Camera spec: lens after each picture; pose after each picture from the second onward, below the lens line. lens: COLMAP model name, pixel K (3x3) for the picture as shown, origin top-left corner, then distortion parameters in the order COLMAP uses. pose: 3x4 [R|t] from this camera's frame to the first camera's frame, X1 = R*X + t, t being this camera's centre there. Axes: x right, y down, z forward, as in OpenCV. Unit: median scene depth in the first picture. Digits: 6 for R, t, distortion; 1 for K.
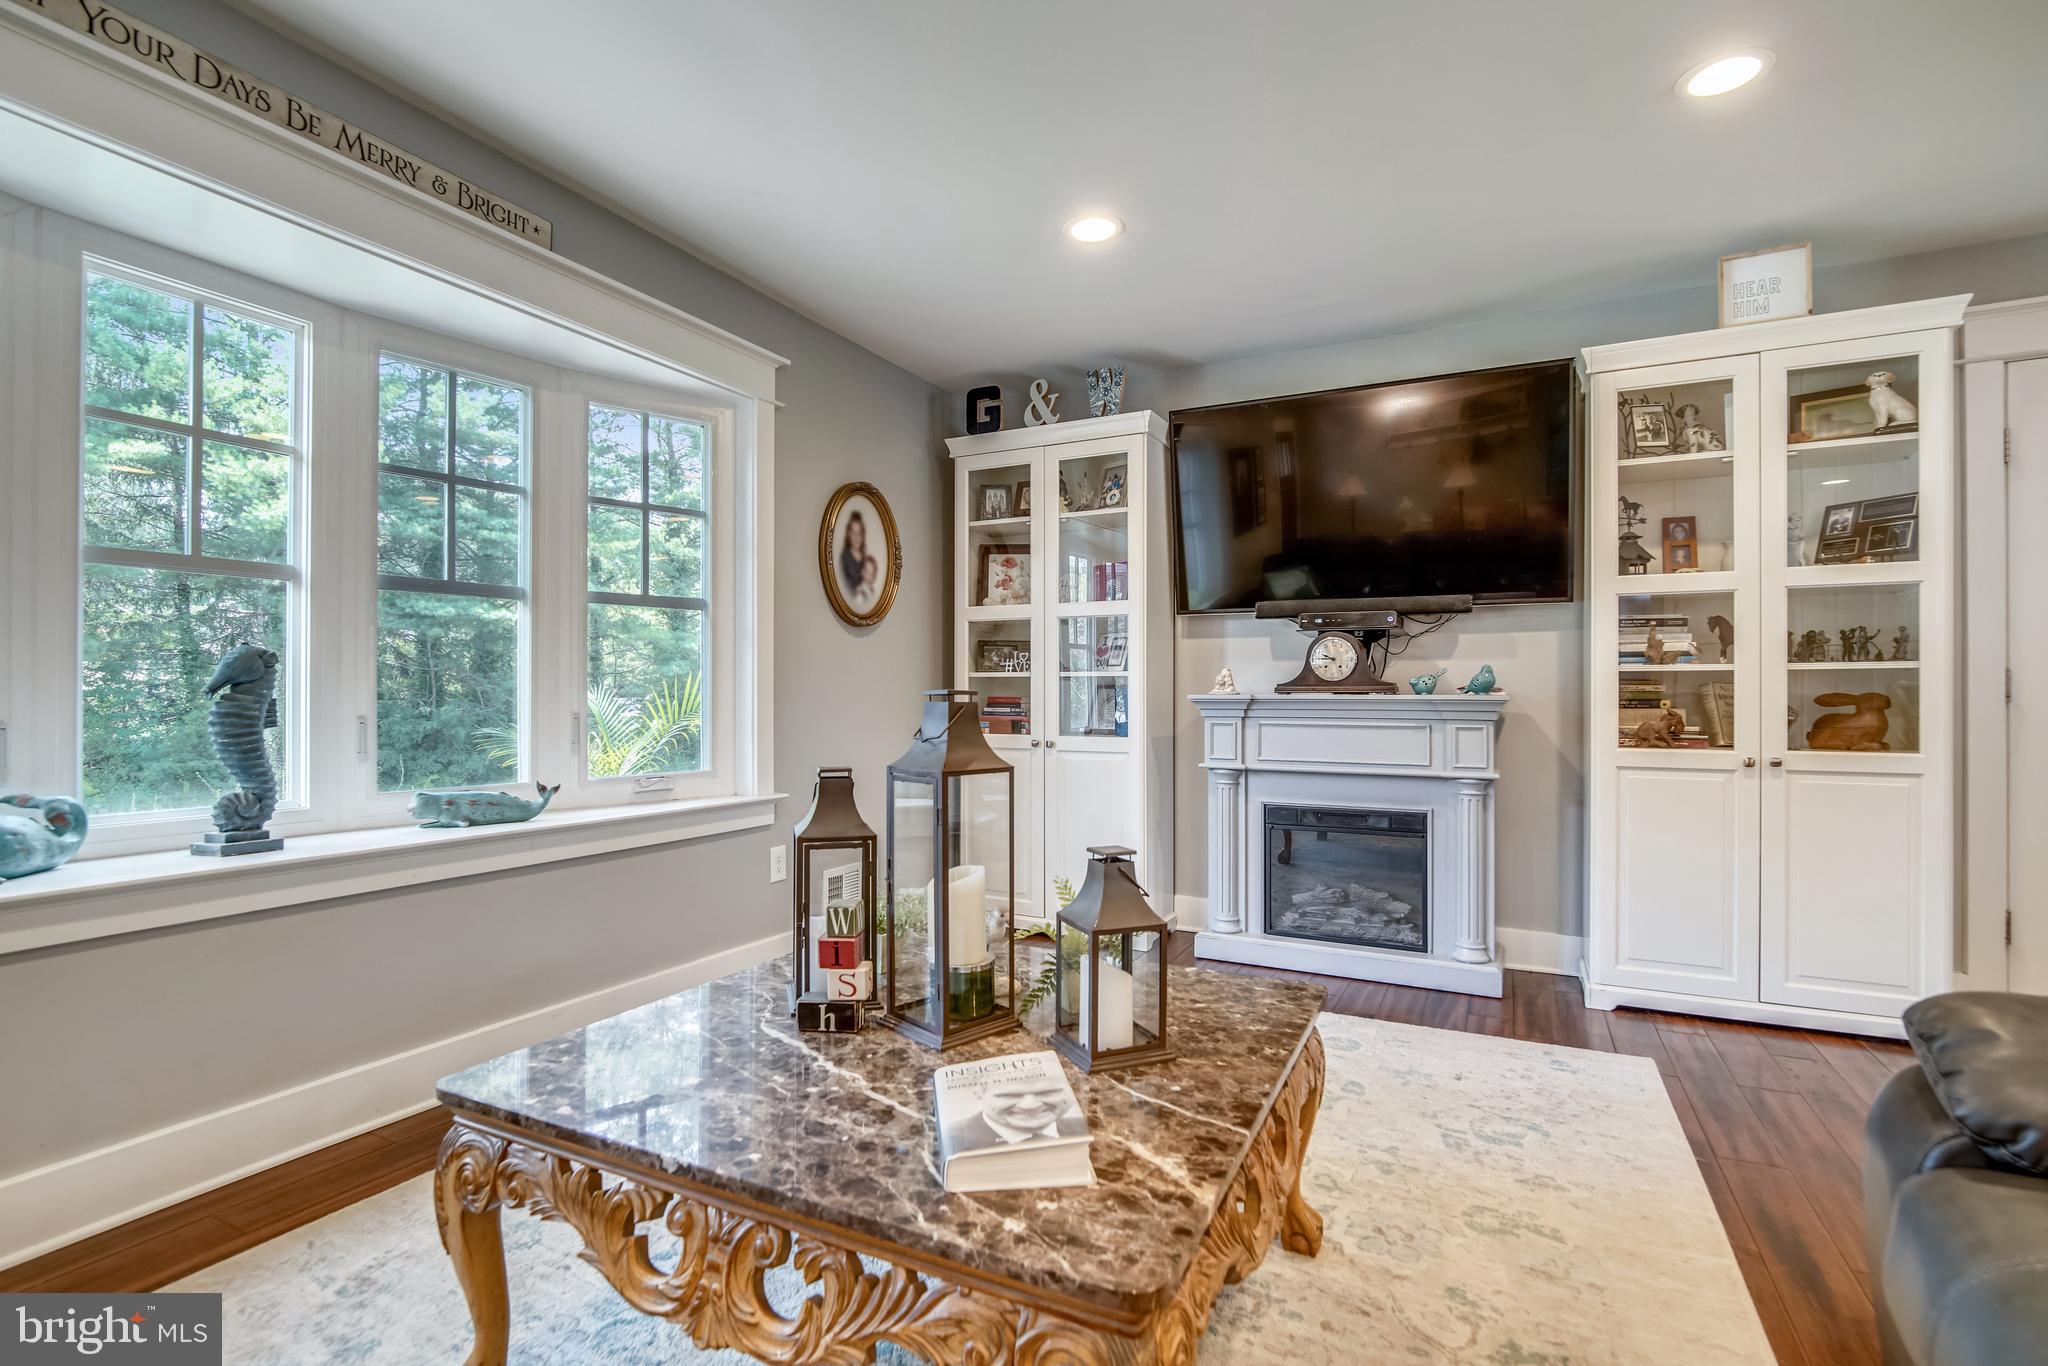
lens RADIAL K [[947.8, 0, 1022.9], [0, 947.8, 693.3], [0, 0, 1]] dist [-0.001153, -0.000505]
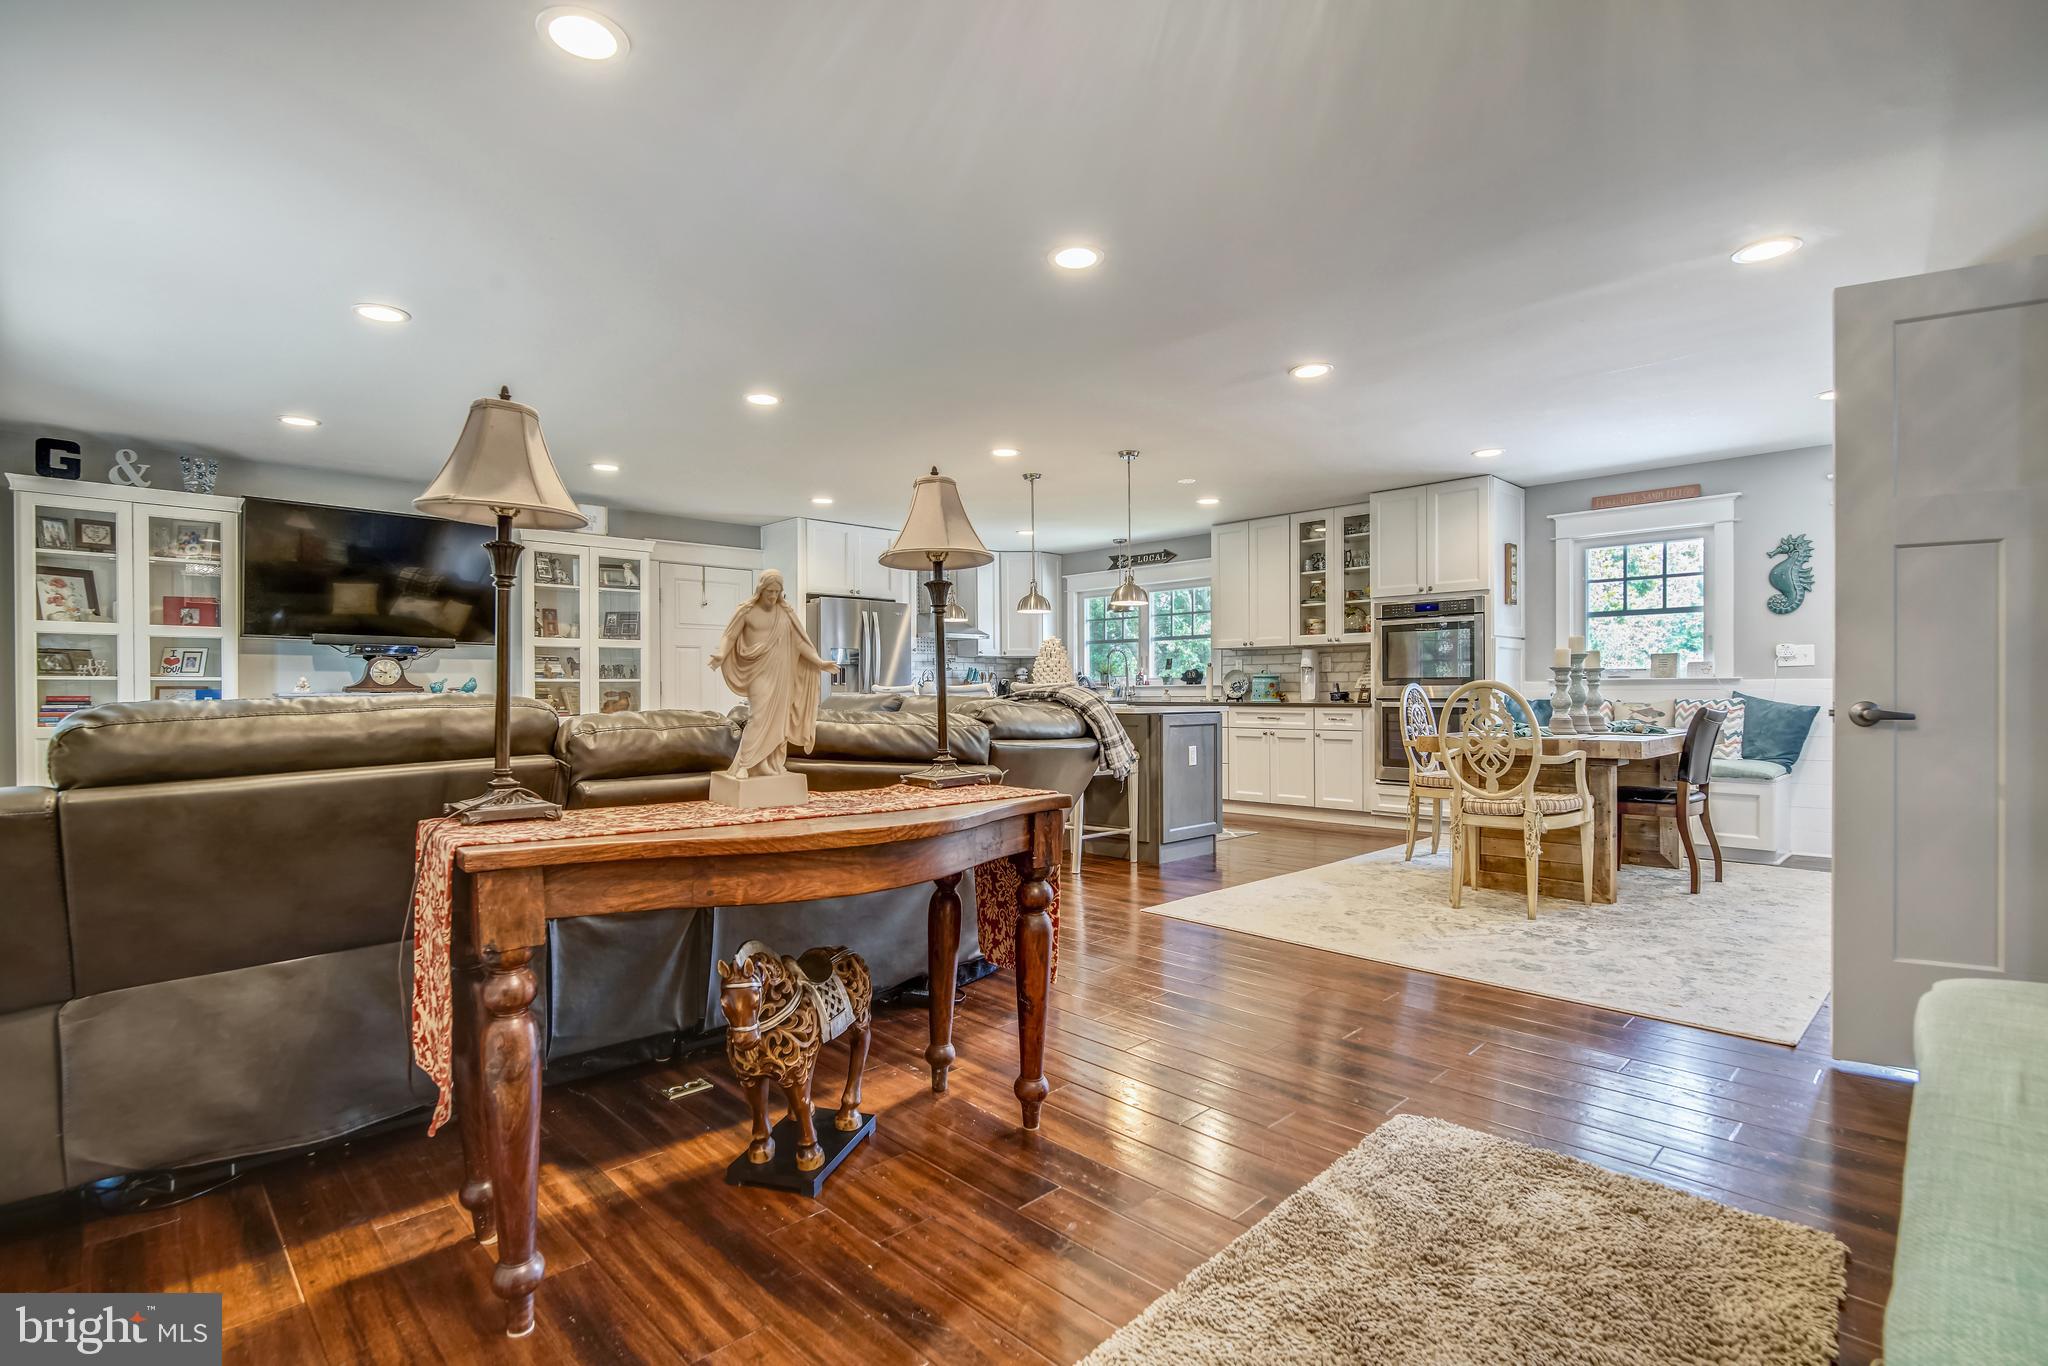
lens RADIAL K [[947.8, 0, 1022.9], [0, 947.8, 693.3], [0, 0, 1]] dist [-0.001153, -0.000505]
pose [[0.316405, -0.003883, 0.948616, -0.926858], [0.002459, 0.999992, 0.003274, -0.000800], [-0.948621, 0.001297, 0.316412, -0.636569]]
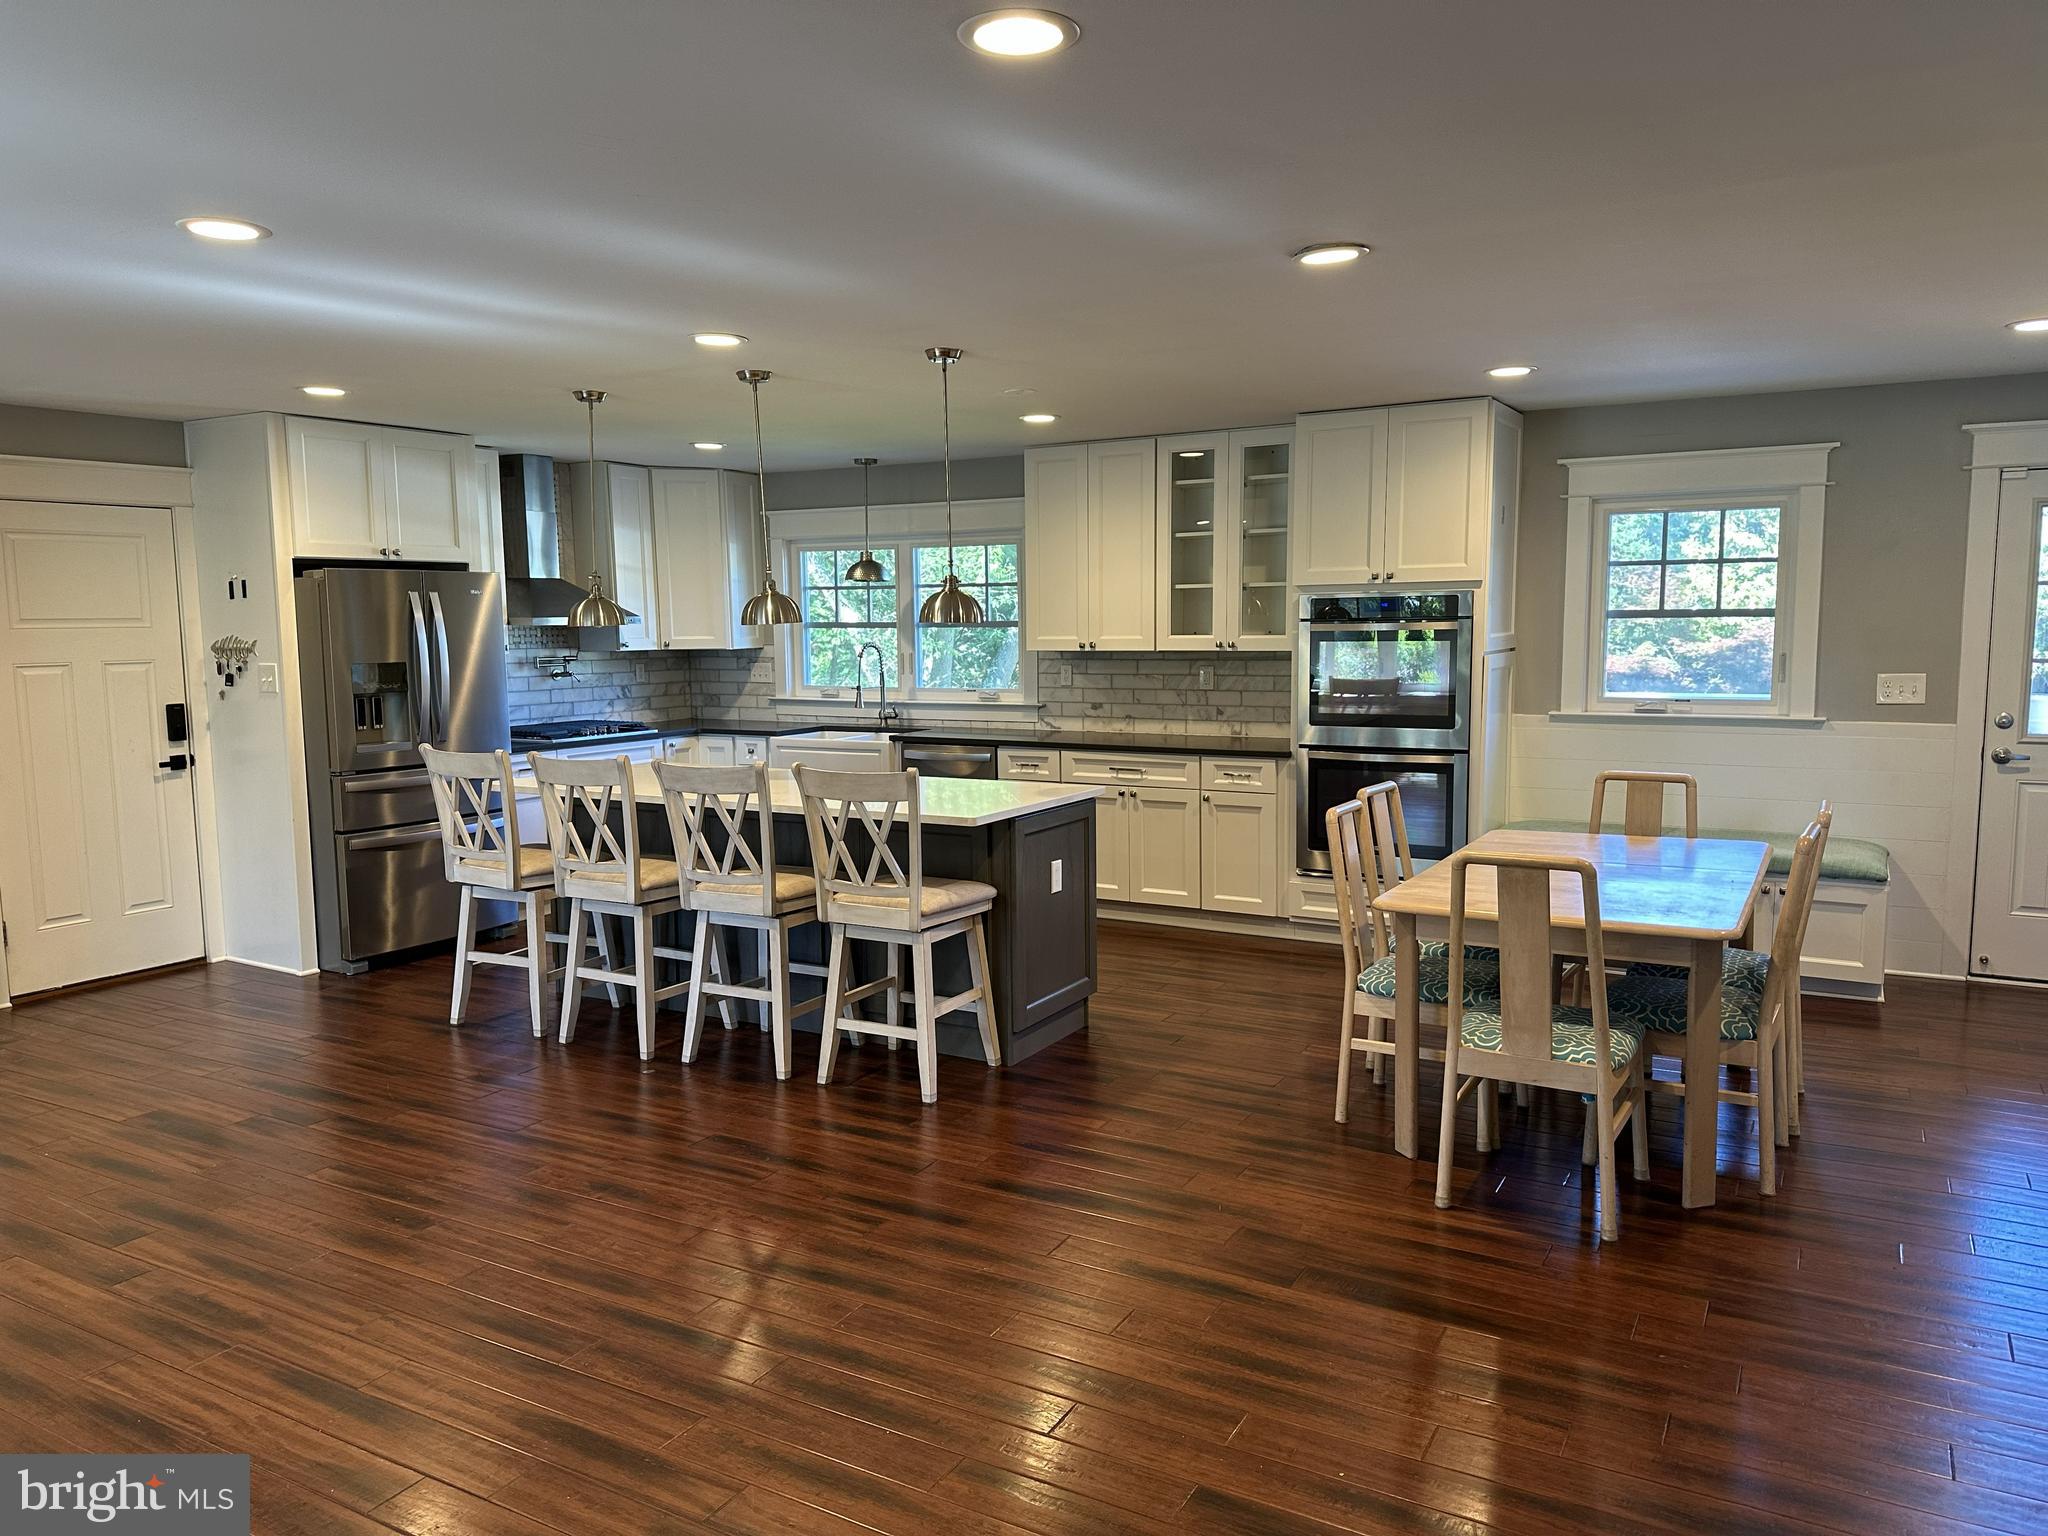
lens RADIAL K [[1417.7, 0, 1020.7], [0, 1417.7, 777.7], [0, 0, 1]] dist [0.139375, -0.162630]
pose [[0.046527, -0.113686, 0.992427, -0.742859], [0.009063, 0.993510, 0.113385, -0.153562], [-0.998876, 0.003719, 0.047255, -0.433502]]
